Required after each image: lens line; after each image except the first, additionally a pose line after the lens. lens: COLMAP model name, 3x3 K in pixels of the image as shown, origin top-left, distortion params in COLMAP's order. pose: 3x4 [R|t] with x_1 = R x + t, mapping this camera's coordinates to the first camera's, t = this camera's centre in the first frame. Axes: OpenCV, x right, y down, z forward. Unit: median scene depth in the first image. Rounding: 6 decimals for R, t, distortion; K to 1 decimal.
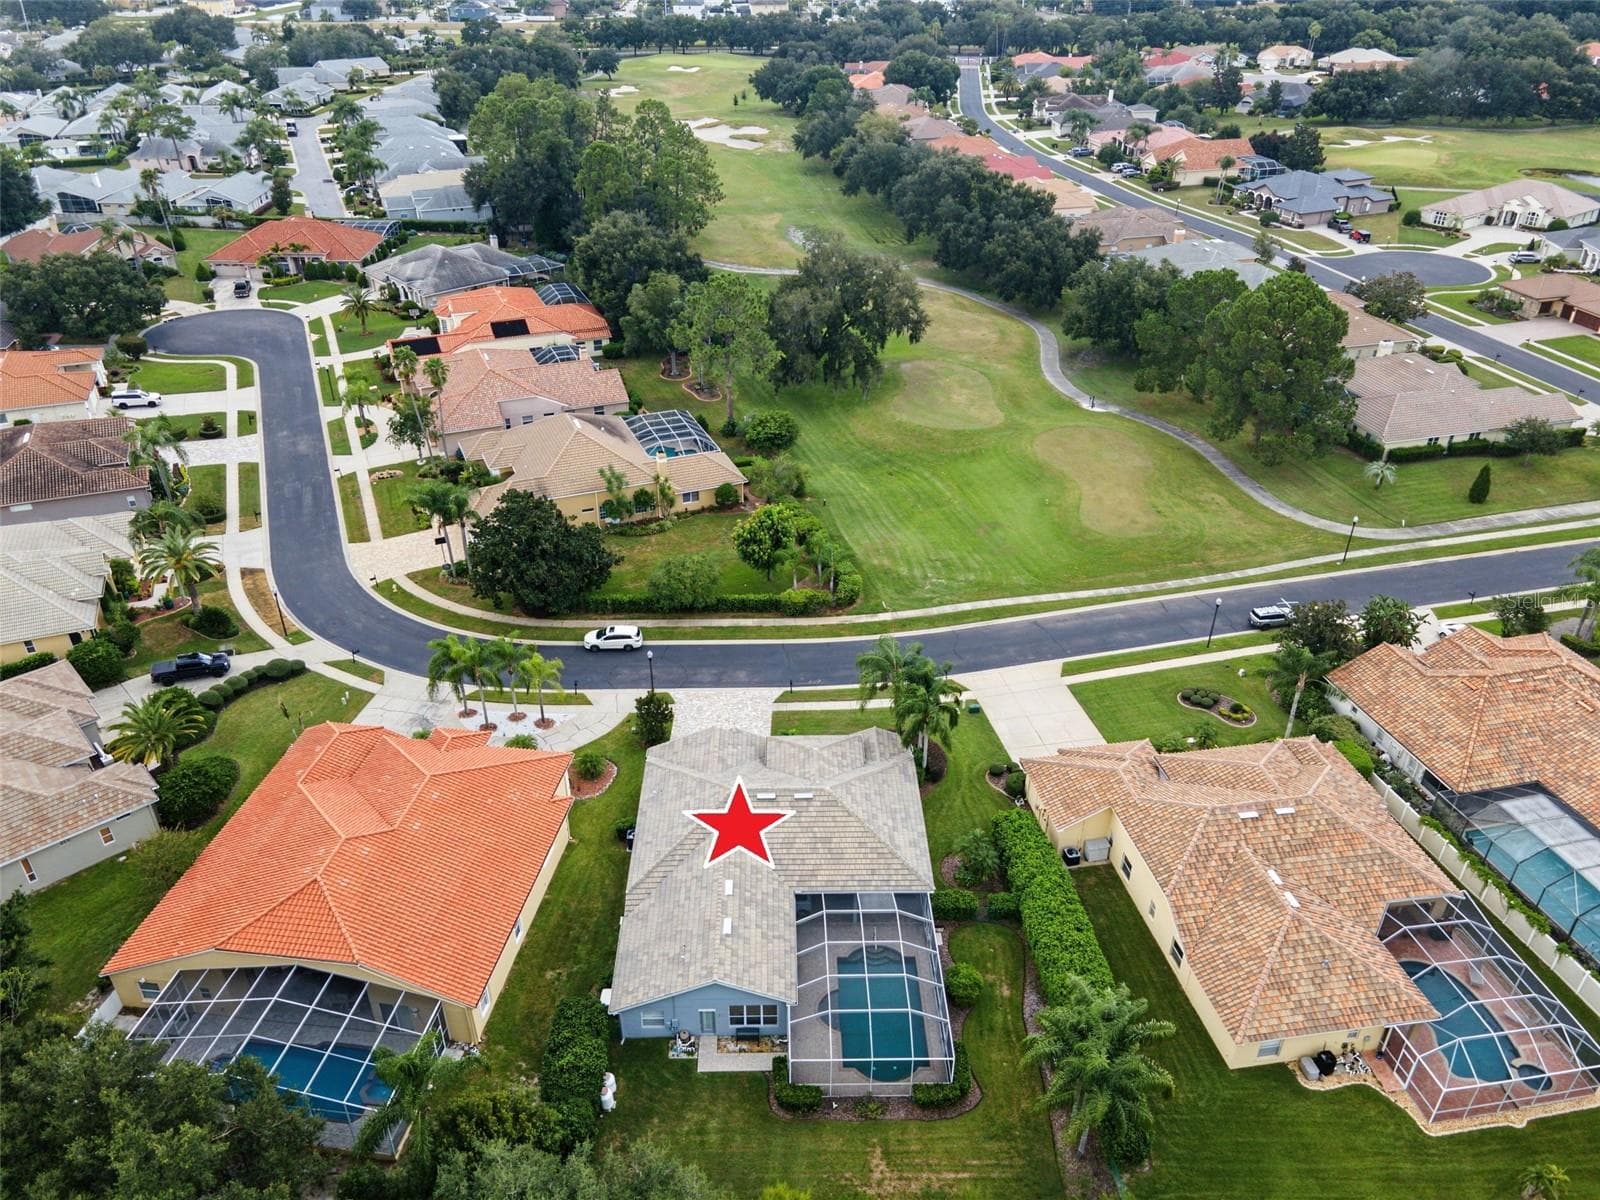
lens RADIAL K [[1160.9, 0, 793.8], [0, 1160.9, 619.6], [0, 0, 1]] dist [0.037747, 0.005164]
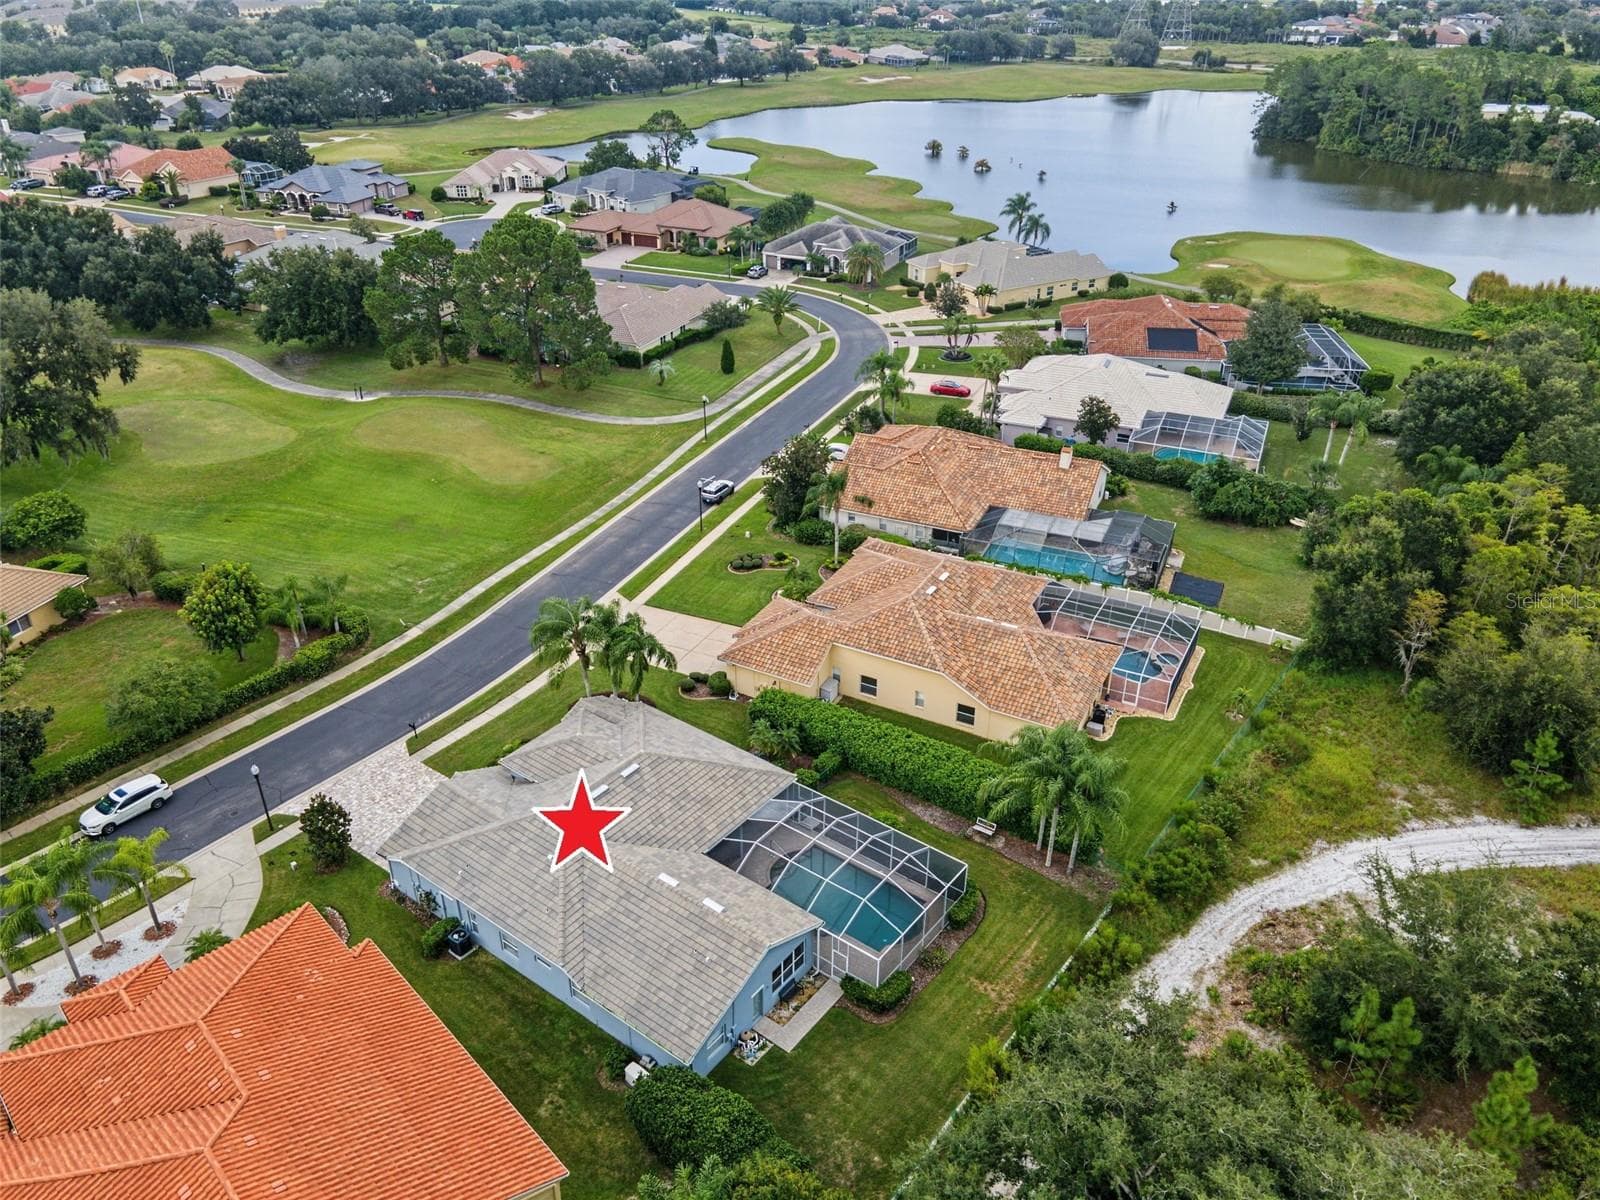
lens RADIAL K [[1160.9, 0, 793.8], [0, 1160.9, 619.6], [0, 0, 1]] dist [0.037747, 0.005164]
pose [[0.619066, -0.391758, 0.680650, -0.471159], [0.412545, 0.899704, 0.142619, -0.026106], [-0.668255, 0.192508, 0.718593, 0.258467]]
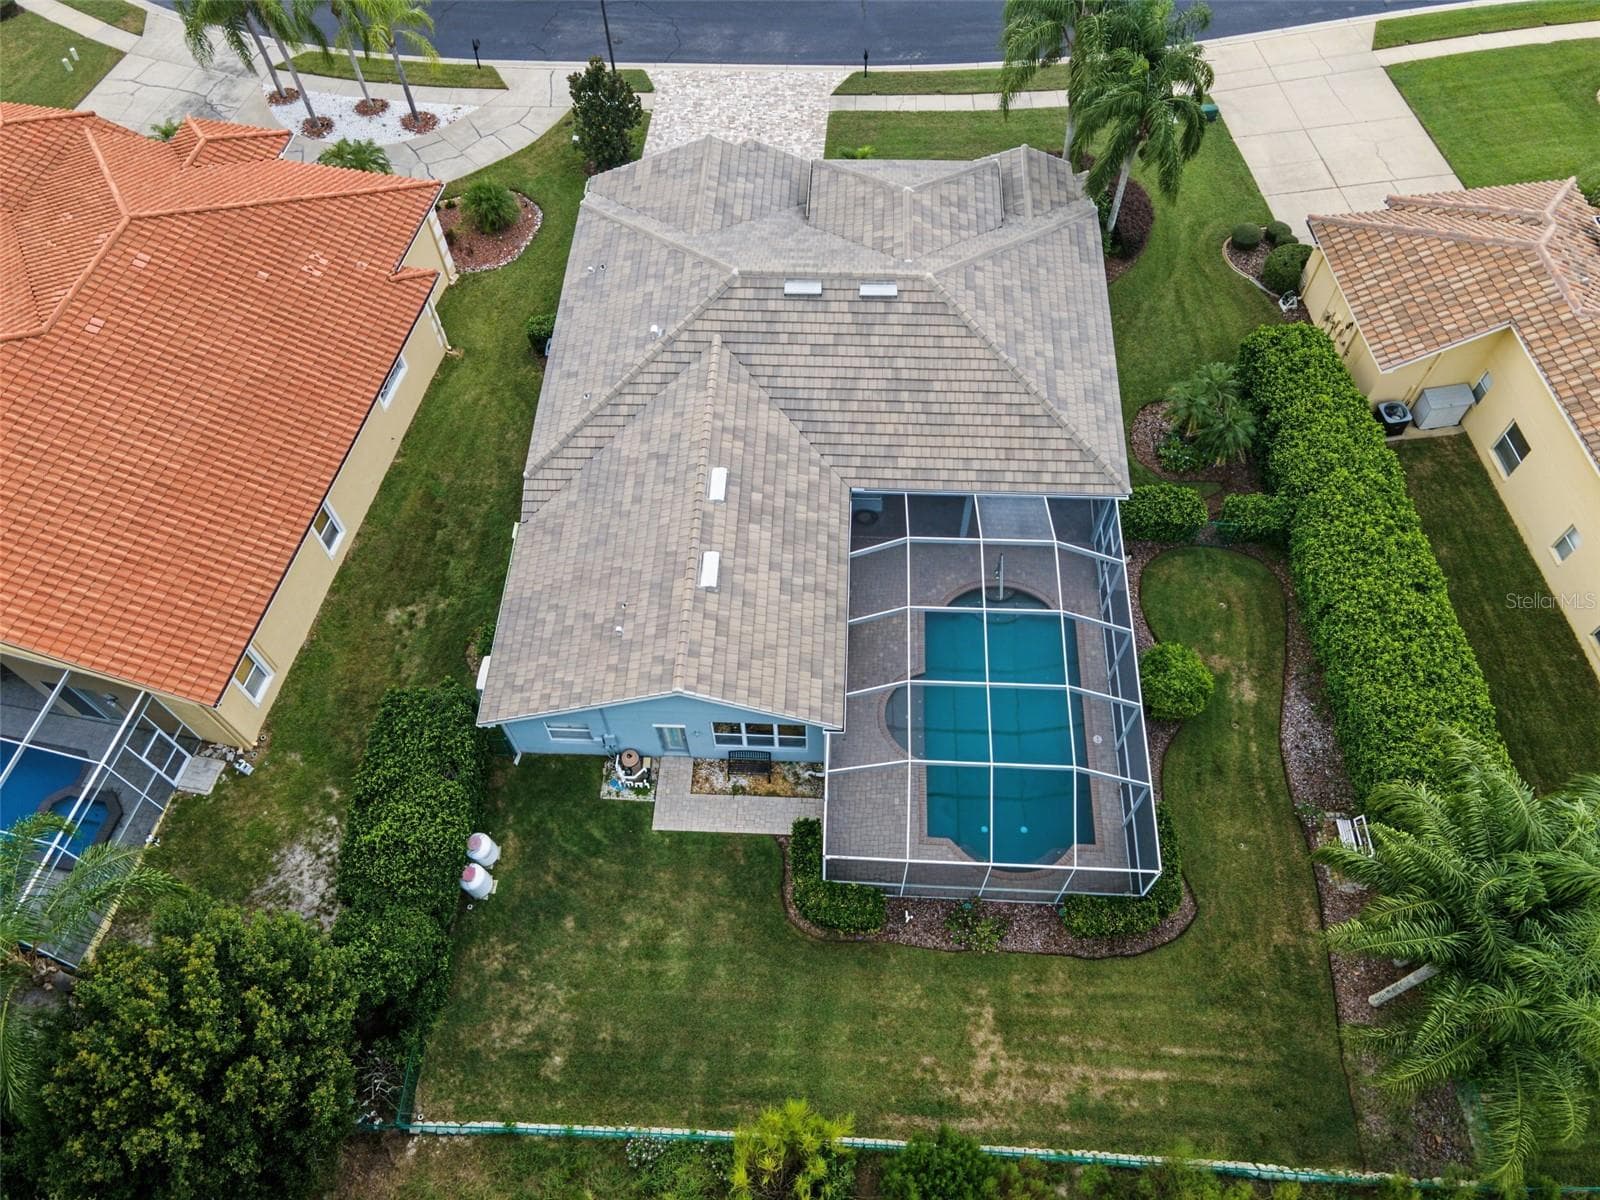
lens RADIAL K [[1160.9, 0, 793.8], [0, 1160.9, 619.6], [0, 0, 1]] dist [0.037747, 0.005164]
pose [[0.997903, 0.045038, -0.046491, 0.001764], [-0.018970, 0.890195, 0.455185, 0.051360], [0.061887, -0.453348, 0.889182, 0.493152]]
